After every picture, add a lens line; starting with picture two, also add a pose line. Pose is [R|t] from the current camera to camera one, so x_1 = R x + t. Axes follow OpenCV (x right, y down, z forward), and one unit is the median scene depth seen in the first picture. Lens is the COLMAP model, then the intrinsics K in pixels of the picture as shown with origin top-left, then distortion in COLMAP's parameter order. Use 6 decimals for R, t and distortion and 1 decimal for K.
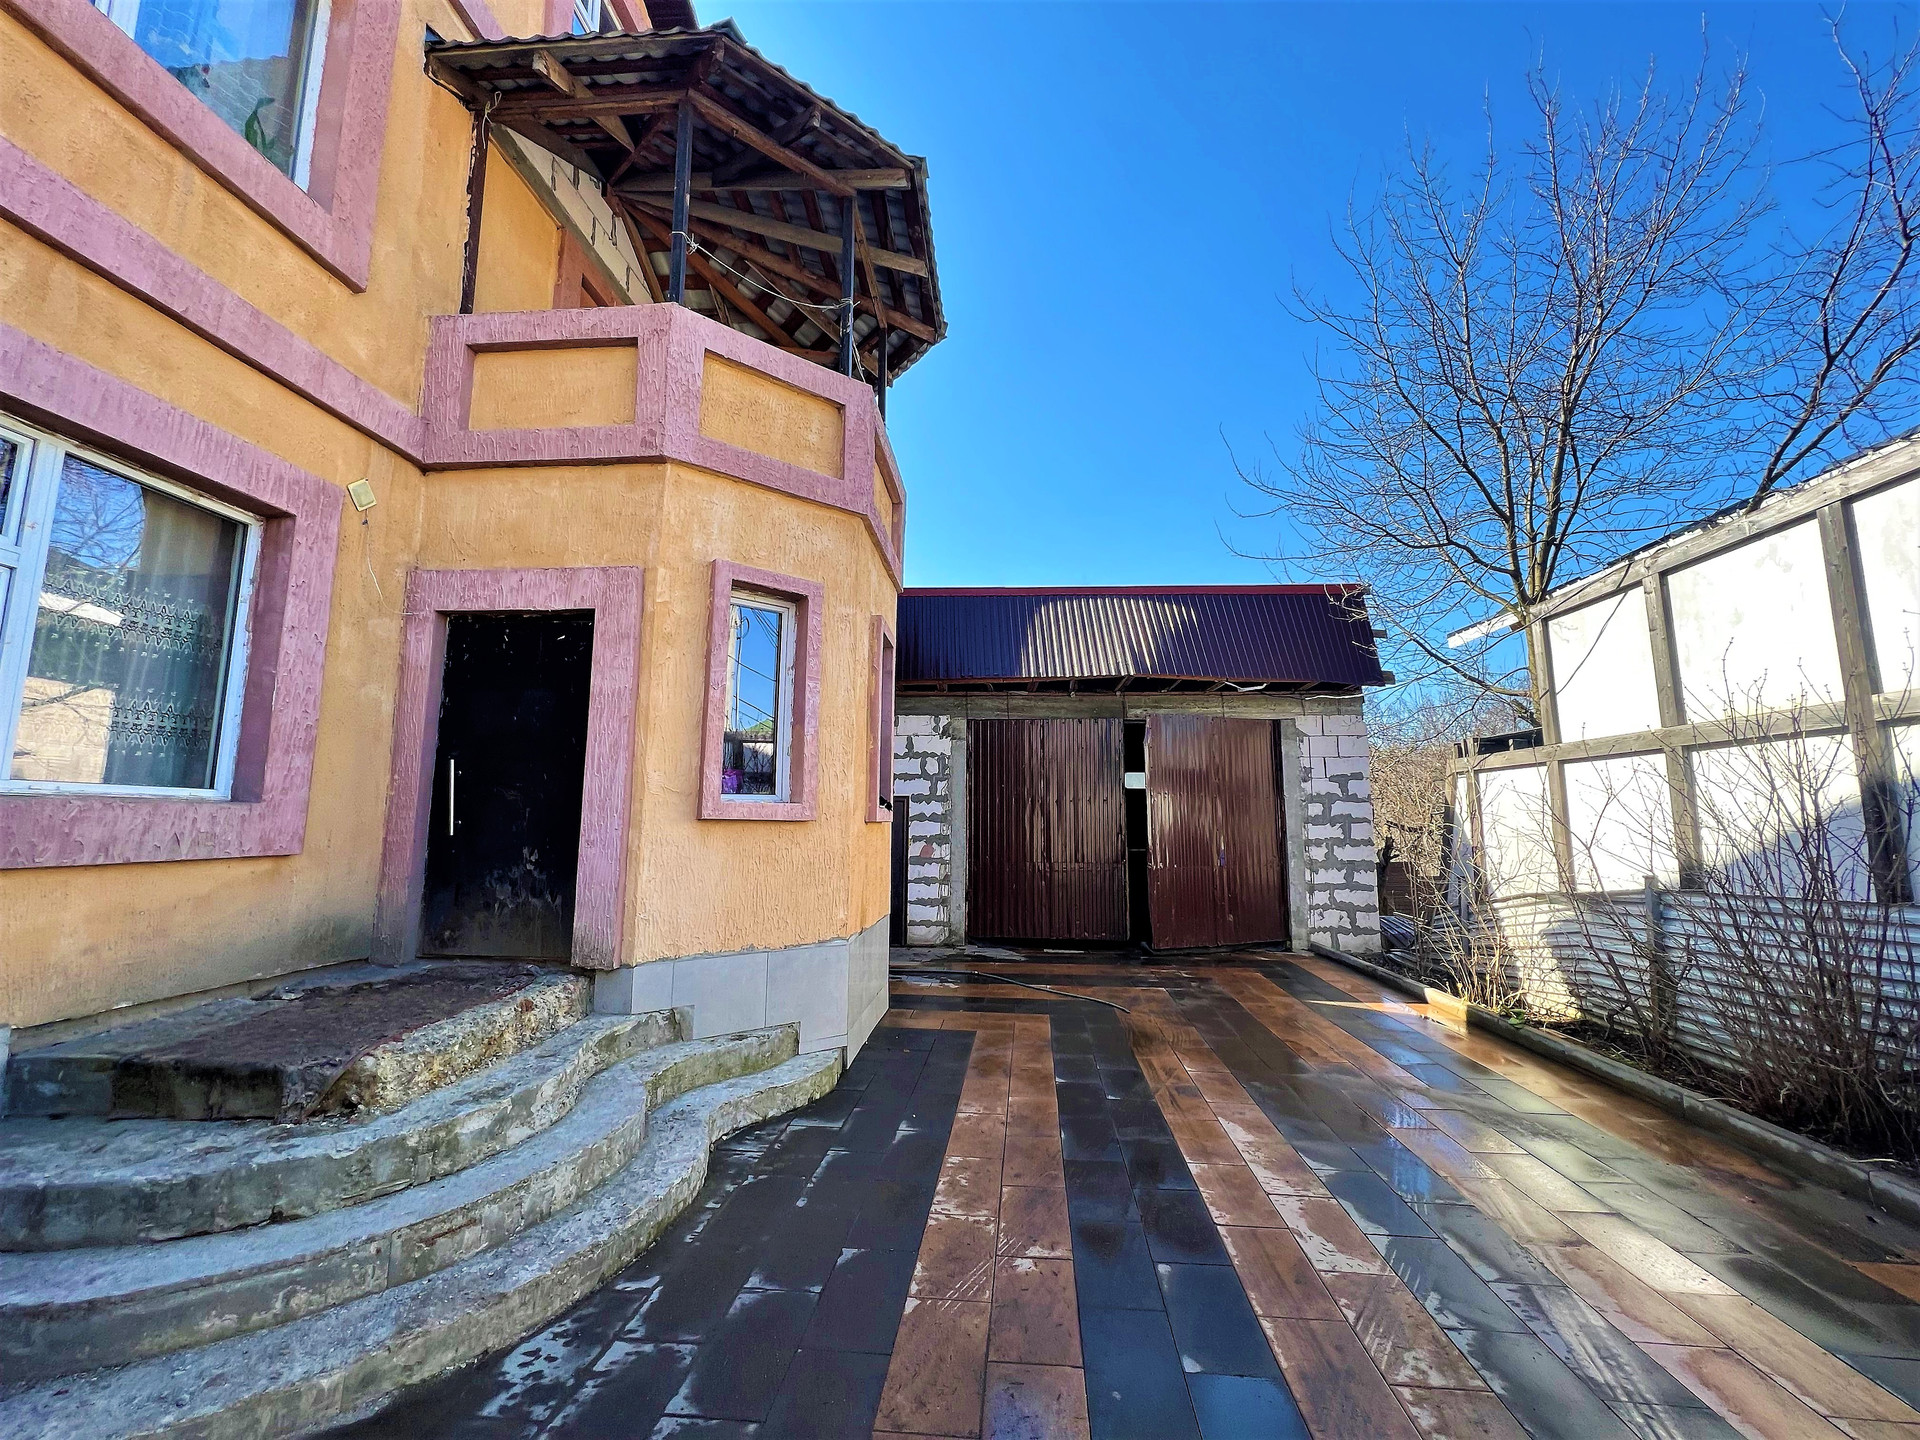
lens RADIAL K [[772.4, 0, 965.1], [0, 772.4, 718.9], [0, 0, 1]] dist [-0.002309, 0.000771]
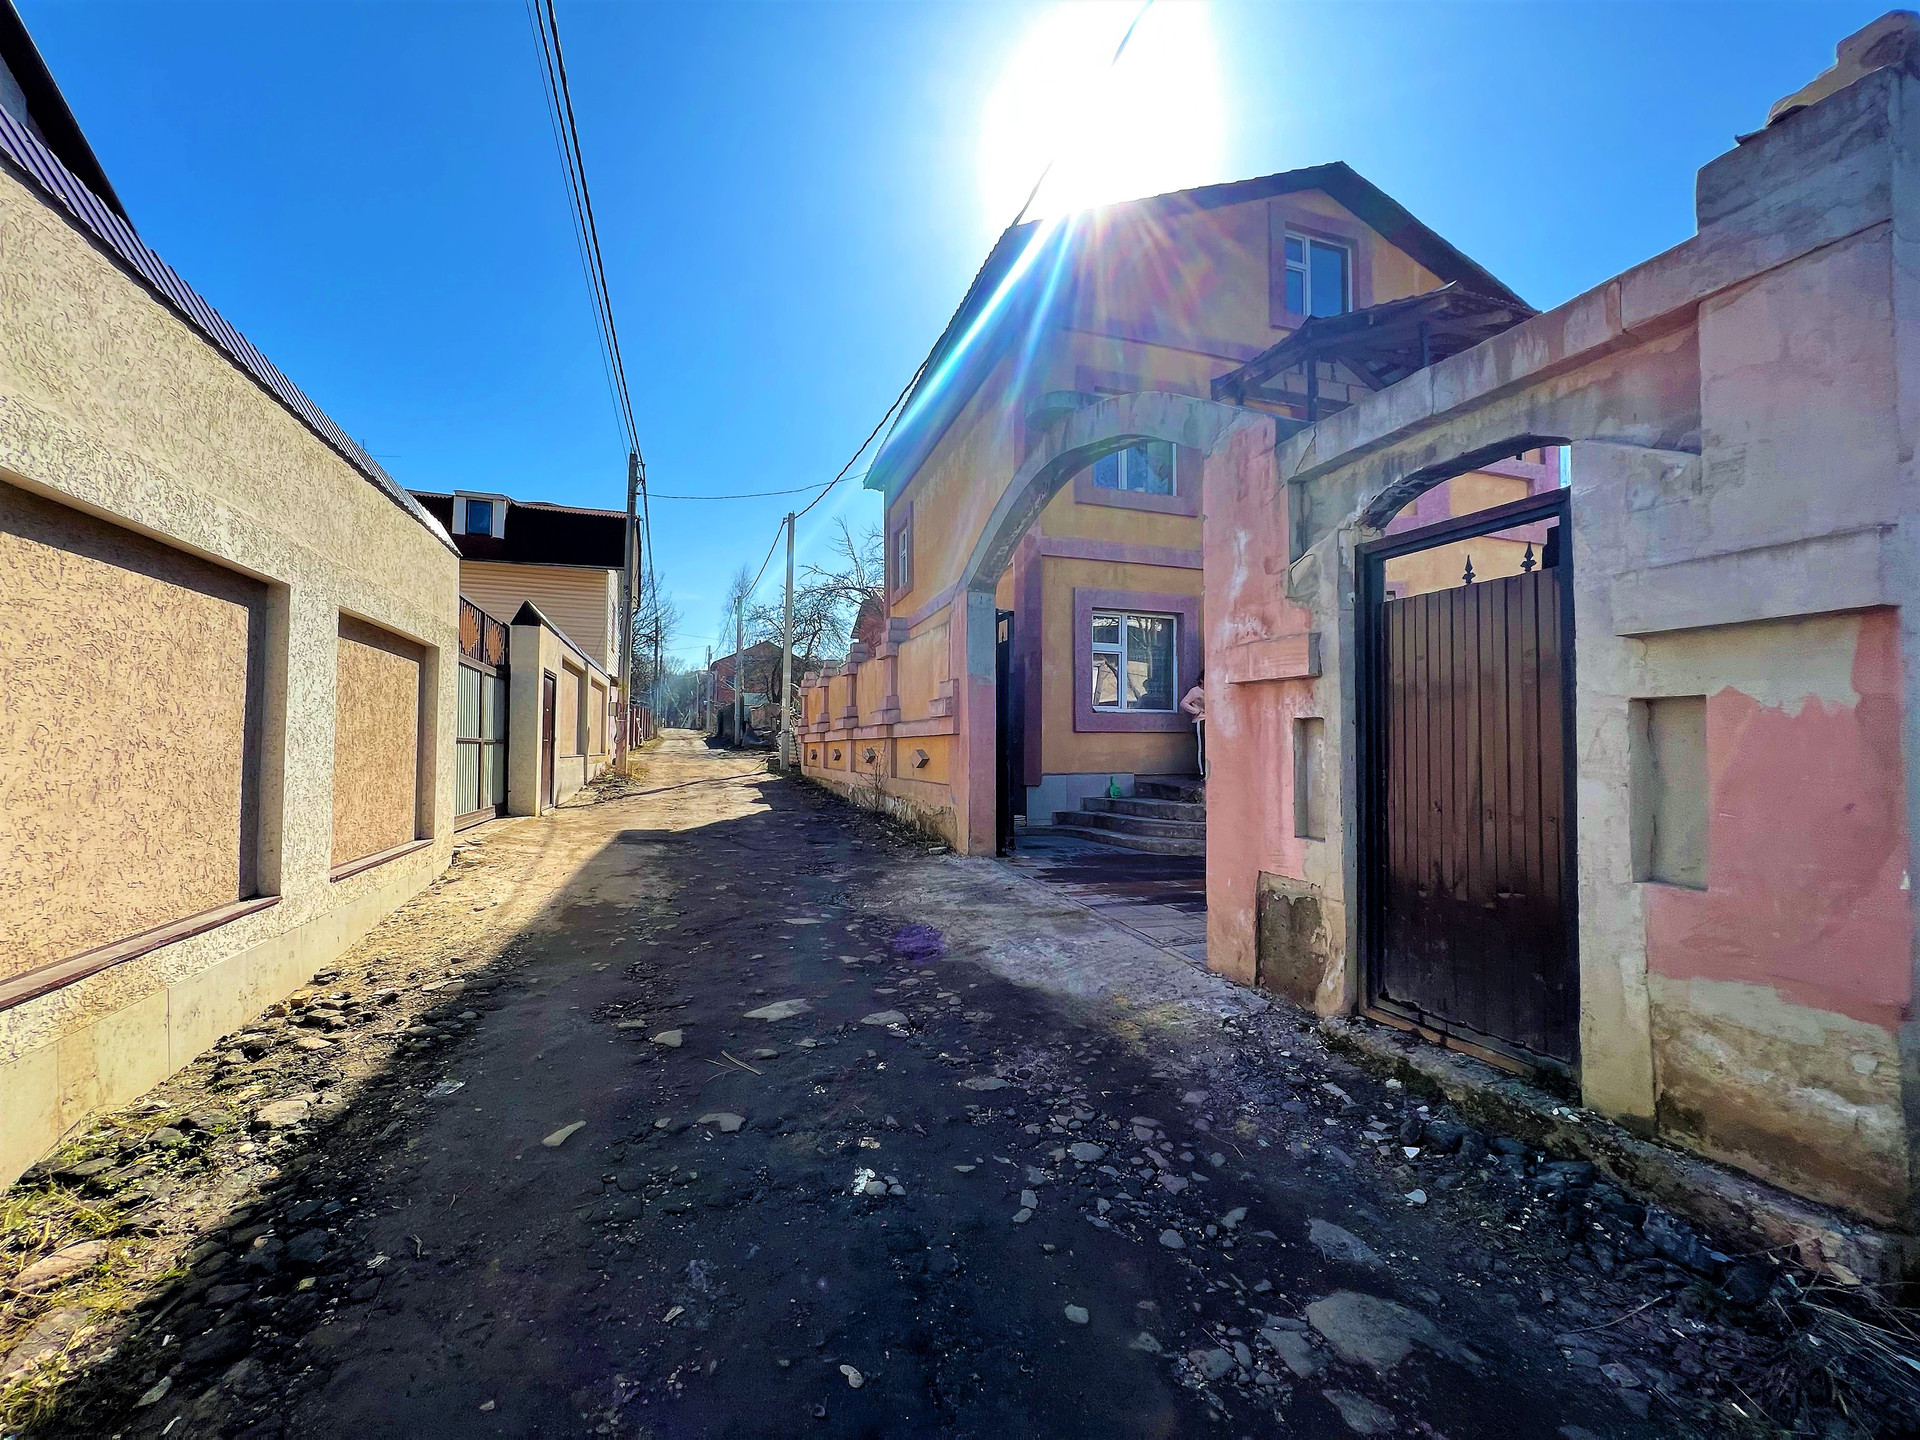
lens RADIAL K [[772.4, 0, 962.8], [0, 772.4, 725.4], [0, 0, 1]] dist [-0.002309, 0.000771]
pose [[0.369398, -0.026173, -0.928902, 1.253802], [0.121728, 0.992353, 0.020447, -0.008709], [0.921264, -0.120626, 0.369760, -0.726895]]
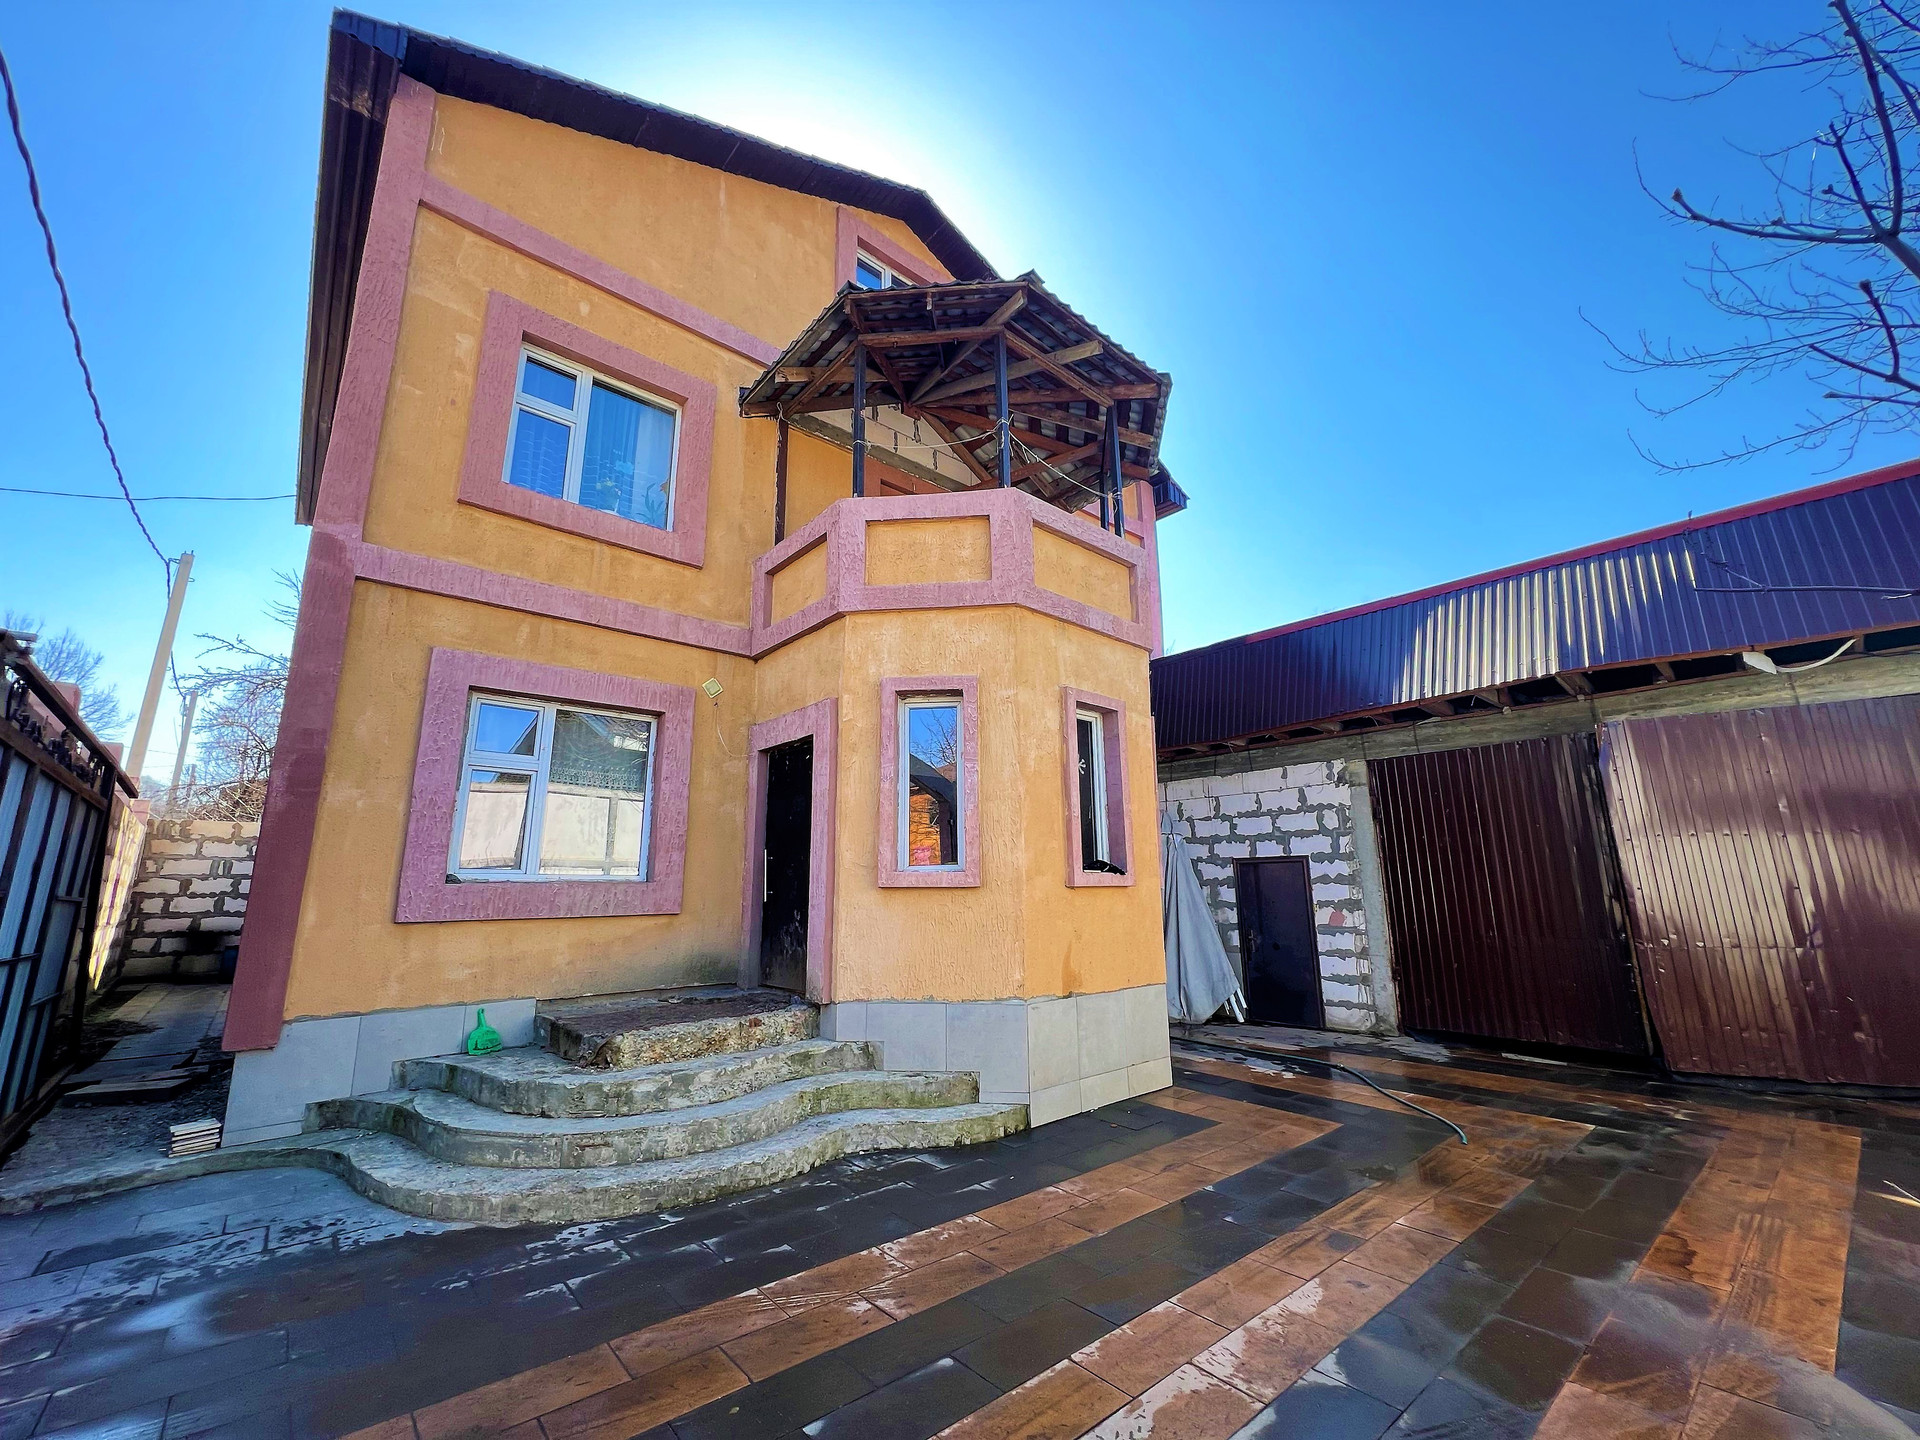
lens RADIAL K [[772.4, 0, 969.0], [0, 772.4, 718.9], [0, 0, 1]] dist [-0.002309, 0.000771]
pose [[0.708078, -0.166203, -0.686295, 0.677948], [0.108663, 0.985976, -0.126666, 0.036093], [0.697723, 0.015115, 0.716208, 0.210854]]
